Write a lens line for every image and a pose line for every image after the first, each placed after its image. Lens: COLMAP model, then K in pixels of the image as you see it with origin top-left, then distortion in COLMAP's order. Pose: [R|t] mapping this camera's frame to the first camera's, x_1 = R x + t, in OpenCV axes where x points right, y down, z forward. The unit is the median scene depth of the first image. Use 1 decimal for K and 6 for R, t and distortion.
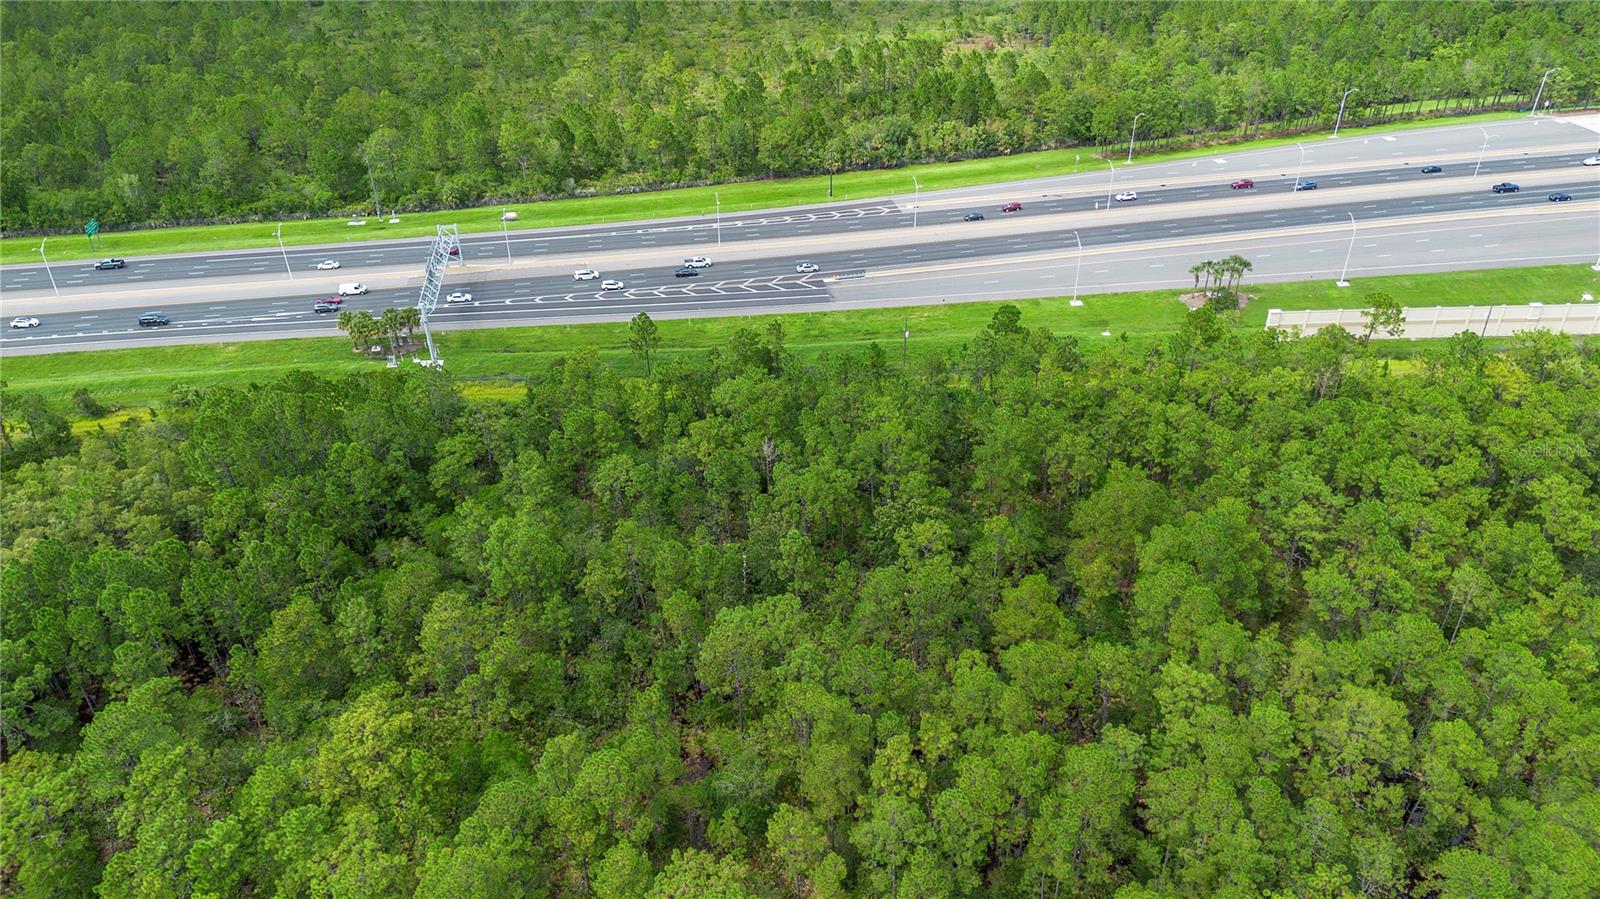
lens RADIAL K [[1126.2, 0, 798.0], [0, 1126.2, 451.6], [0, 0, 1]] dist [0.079944, -0.081214]
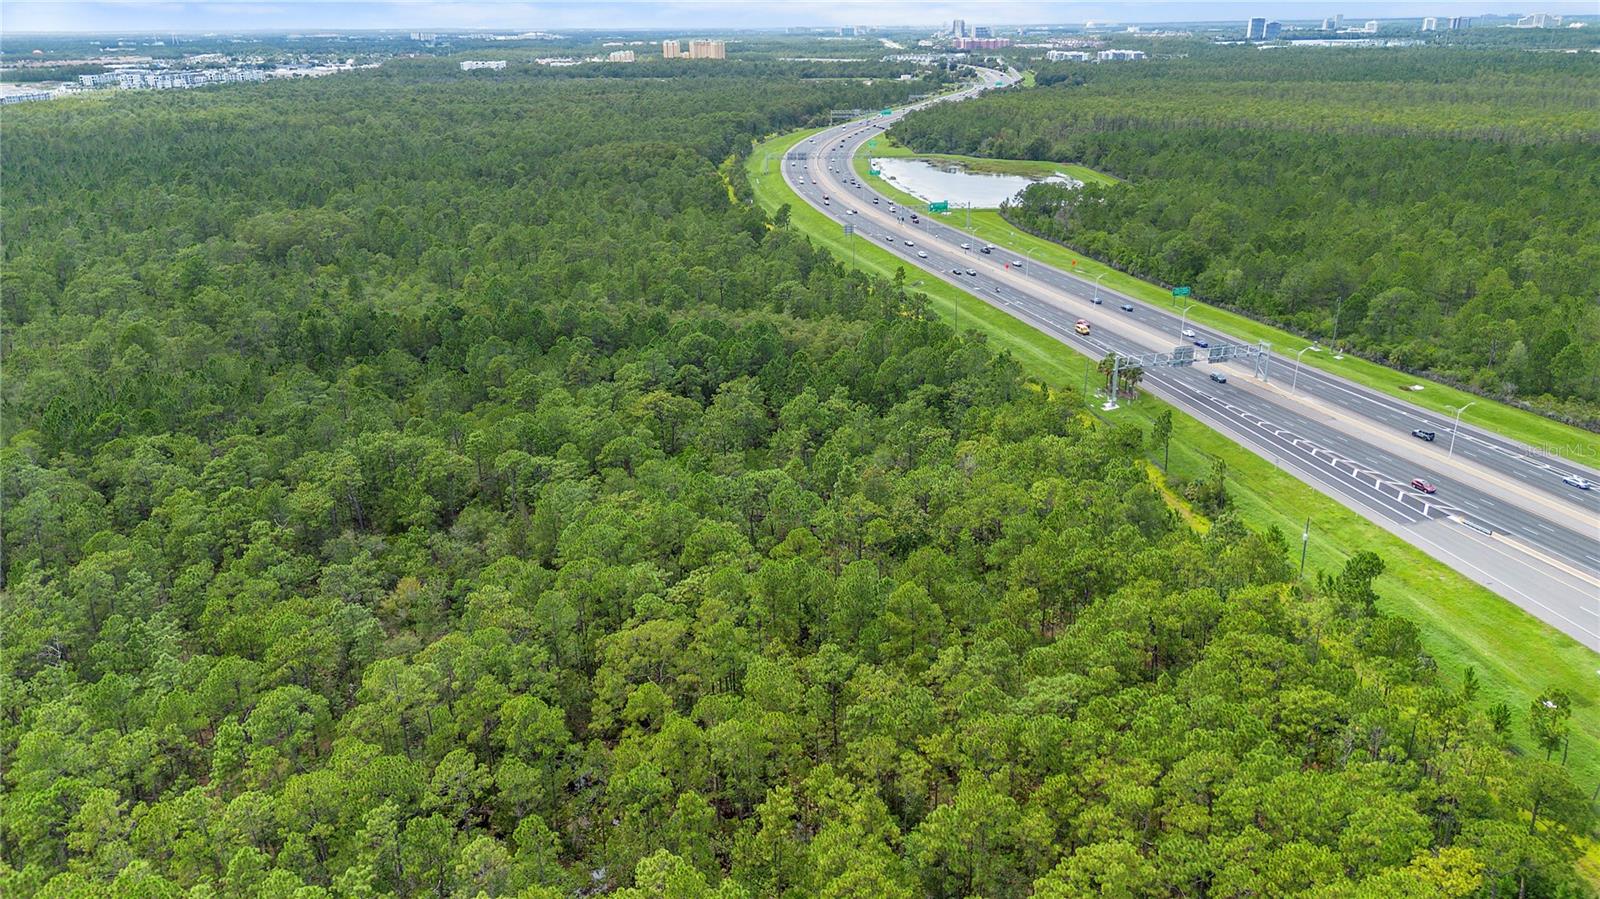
lens RADIAL K [[1126.2, 0, 799.7], [0, 1126.2, 442.7], [0, 0, 1]] dist [0.079944, -0.081214]
pose [[0.124073, 0.355827, -0.926279, 0.765921], [-0.524879, 0.815737, 0.243056, -0.156043], [0.842086, 0.456027, 0.287977, 0.333271]]
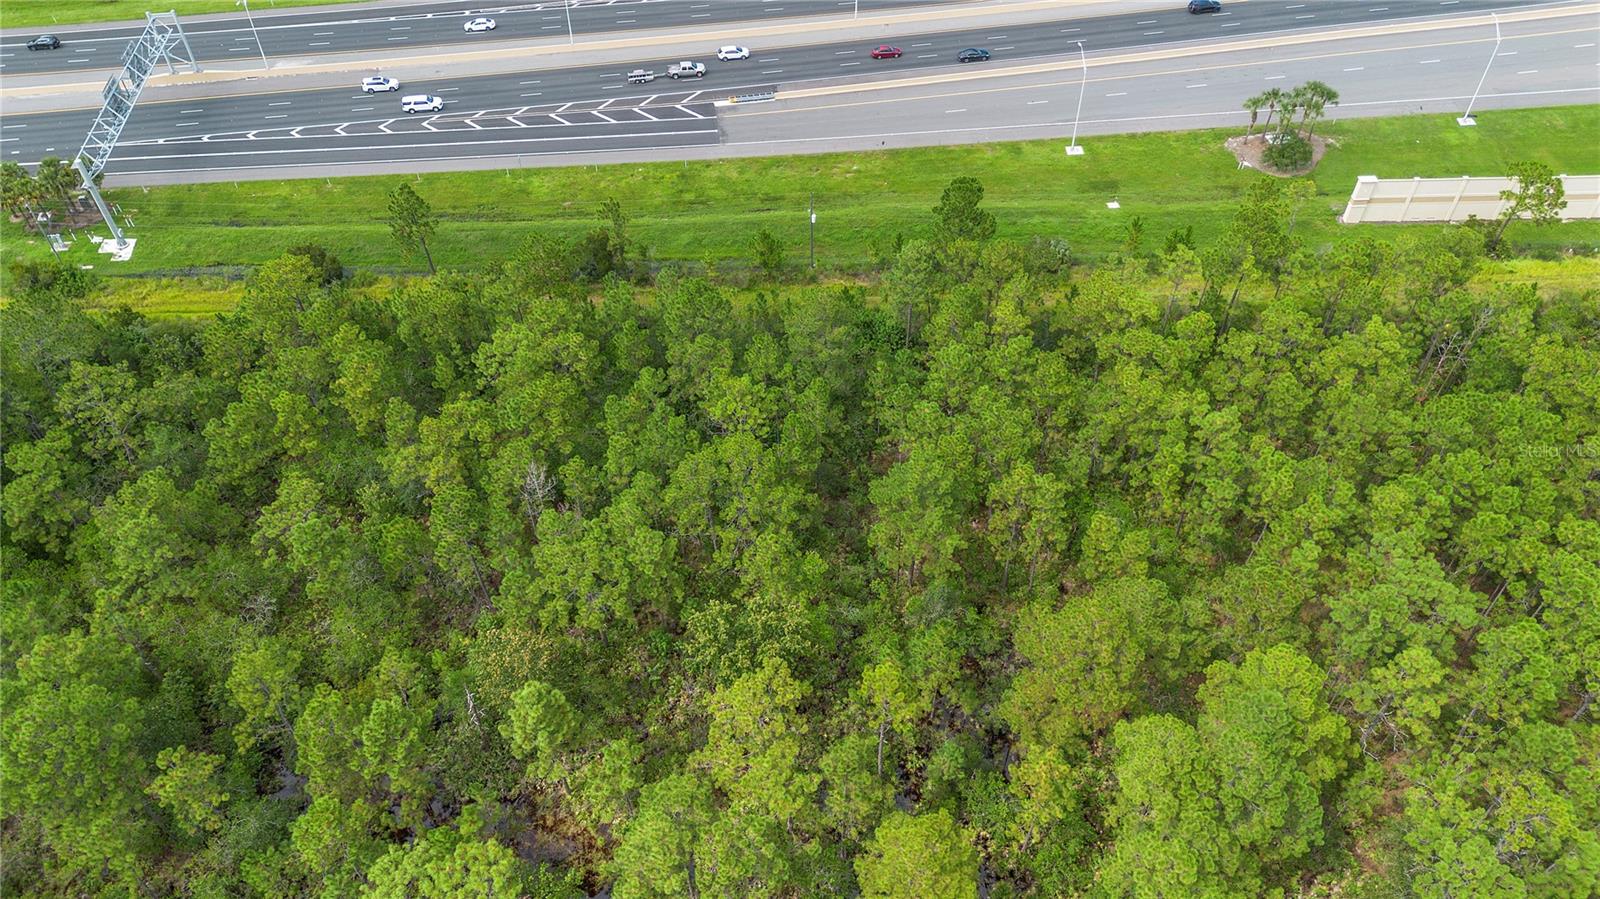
lens RADIAL K [[1126.2, 0, 796.5], [0, 1126.2, 448.9], [0, 0, 1]] dist [0.079944, -0.081214]
pose [[0.999907, 0.011769, -0.006916, 0.083639], [-0.009802, 0.971654, 0.236203, -0.115876], [0.009500, -0.236113, 0.971679, 0.285016]]
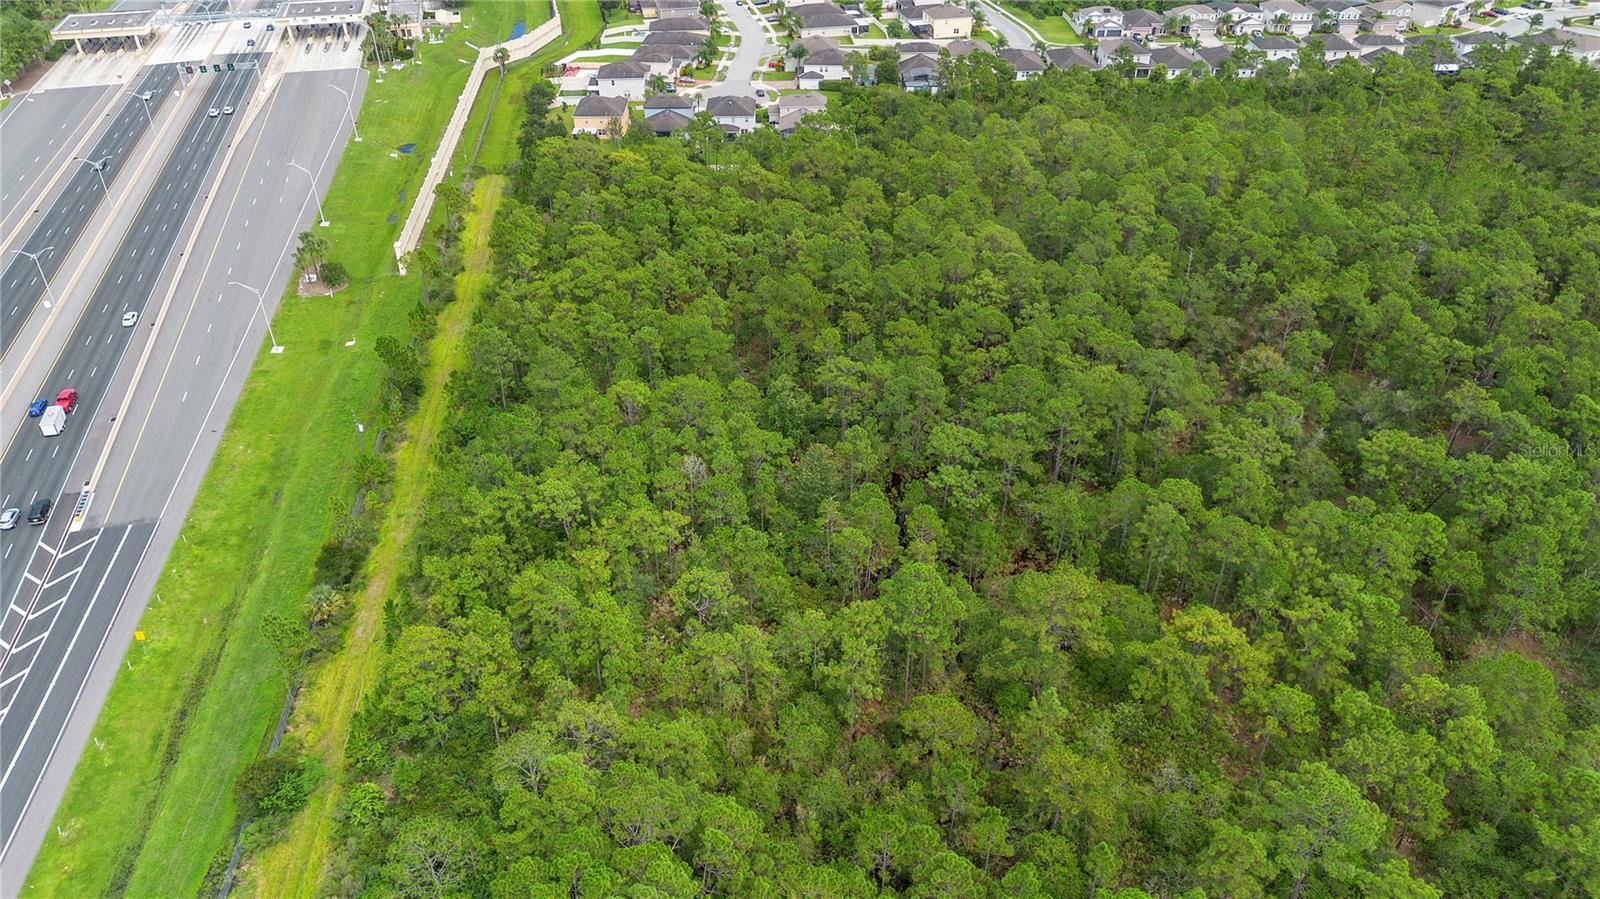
lens RADIAL K [[1126.2, 0, 804.8], [0, 1126.2, 444.9], [0, 0, 1]] dist [0.079944, -0.081214]
pose [[-0.090642, -0.546447, 0.832574, -0.560600], [0.542430, 0.674034, 0.501446, -0.300601], [-0.835197, 0.497065, 0.235314, 0.487540]]
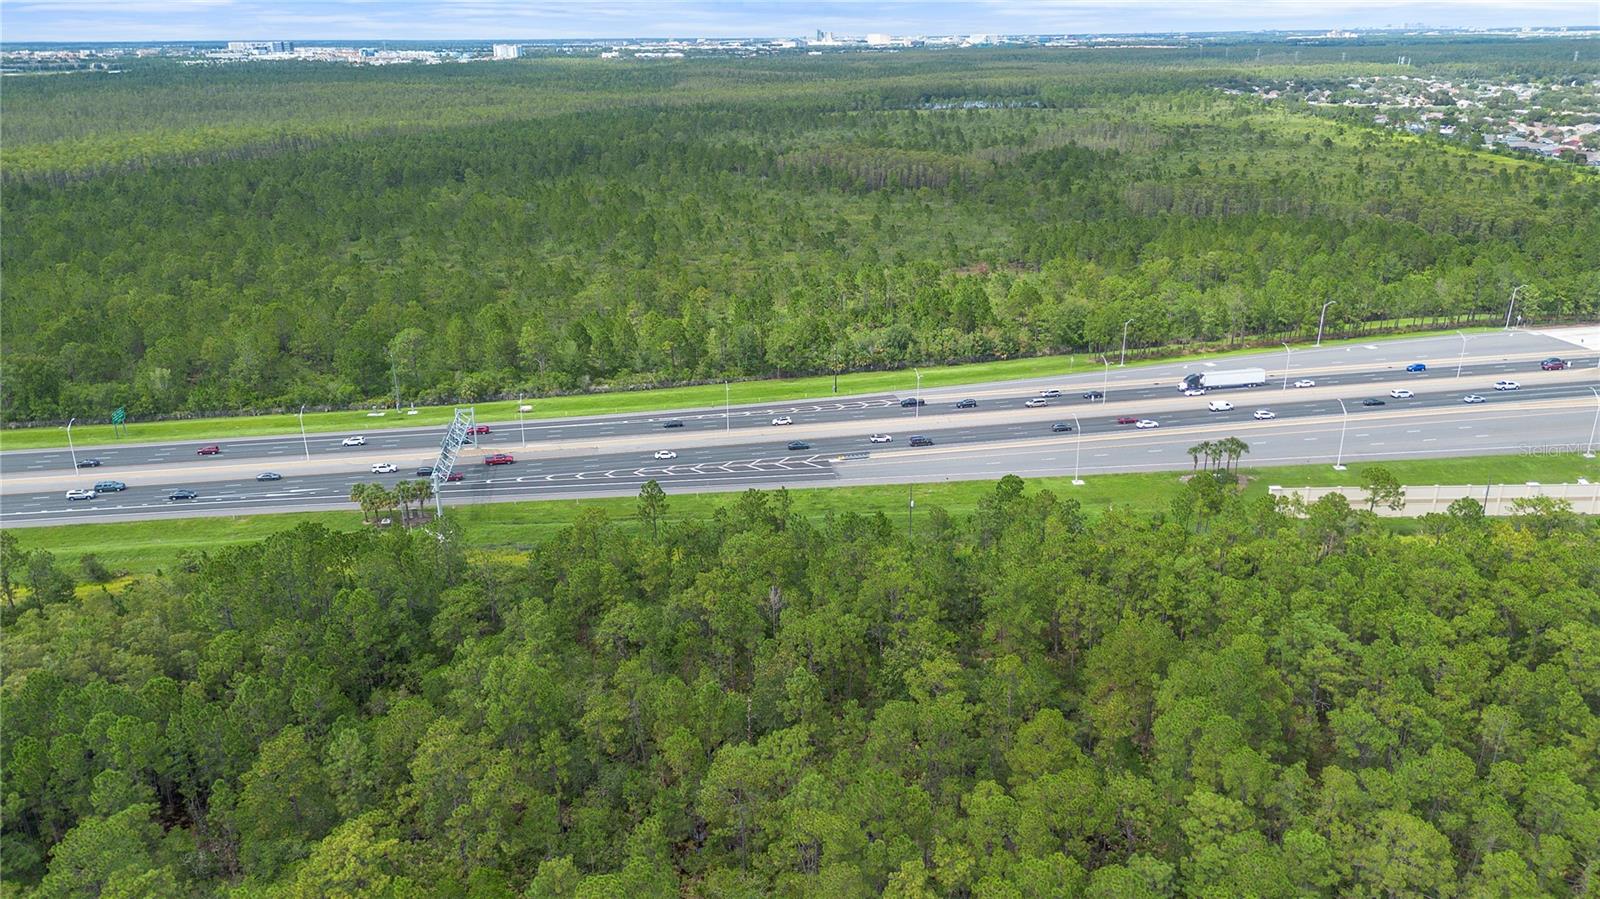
lens RADIAL K [[1126.2, 0, 798.1], [0, 1126.2, 455.2], [0, 0, 1]] dist [0.079944, -0.081214]
pose [[0.999984, 0.004756, -0.003134, -0.002361], [-0.005306, 0.977905, -0.208981, 0.058075], [0.002071, 0.208994, 0.977915, 0.002299]]
